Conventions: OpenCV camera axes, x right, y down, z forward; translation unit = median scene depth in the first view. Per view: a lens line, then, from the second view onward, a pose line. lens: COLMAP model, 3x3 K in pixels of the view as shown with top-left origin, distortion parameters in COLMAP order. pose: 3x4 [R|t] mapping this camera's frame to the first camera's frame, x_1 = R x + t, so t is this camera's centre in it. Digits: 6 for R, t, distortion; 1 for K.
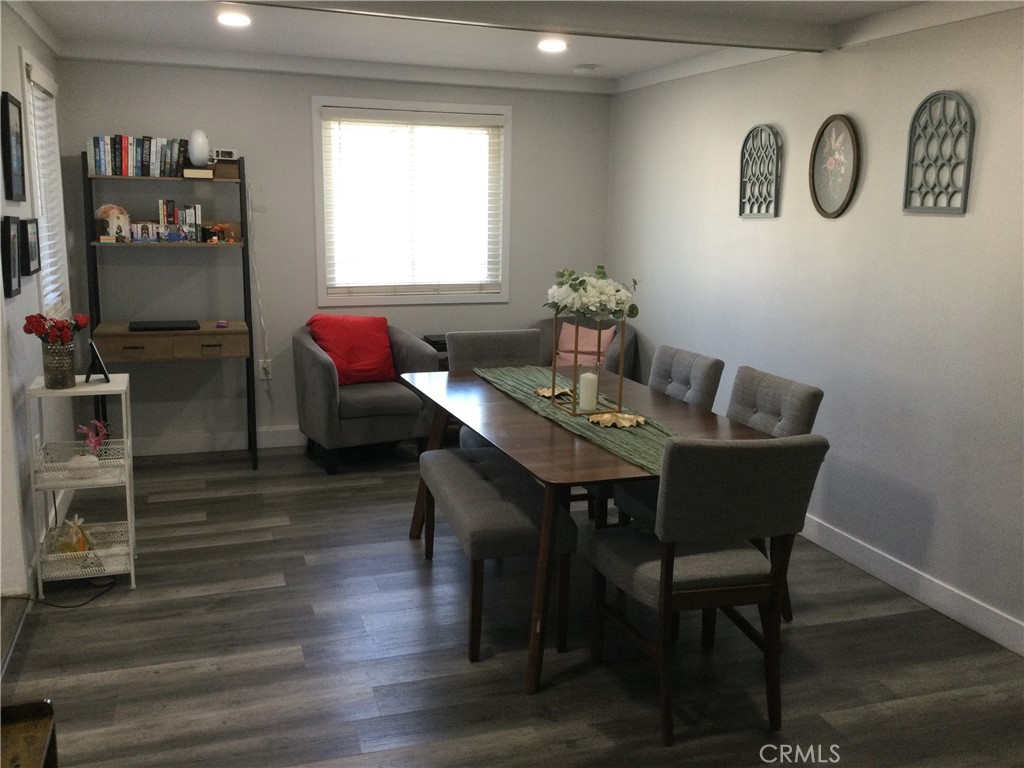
lens RADIAL K [[915.4, 0, 512.2], [0, 915.4, 381.6], [0, 0, 1]] dist [0.107252, -0.219778]
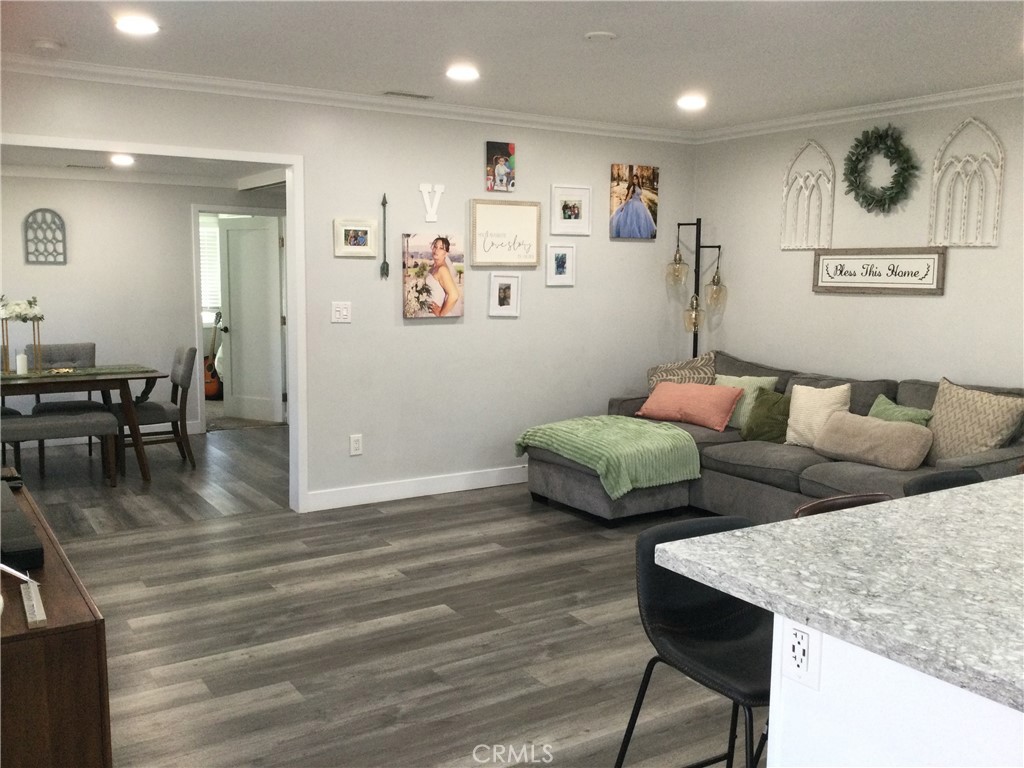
lens RADIAL K [[915.4, 0, 512.2], [0, 915.4, 381.6], [0, 0, 1]] dist [0.107252, -0.219778]
pose [[-0.227099, -0.144334, 0.963117, -1.936526], [0.171510, 0.967572, 0.185443, -0.134782], [-0.958650, 0.207299, -0.194980, 0.452127]]
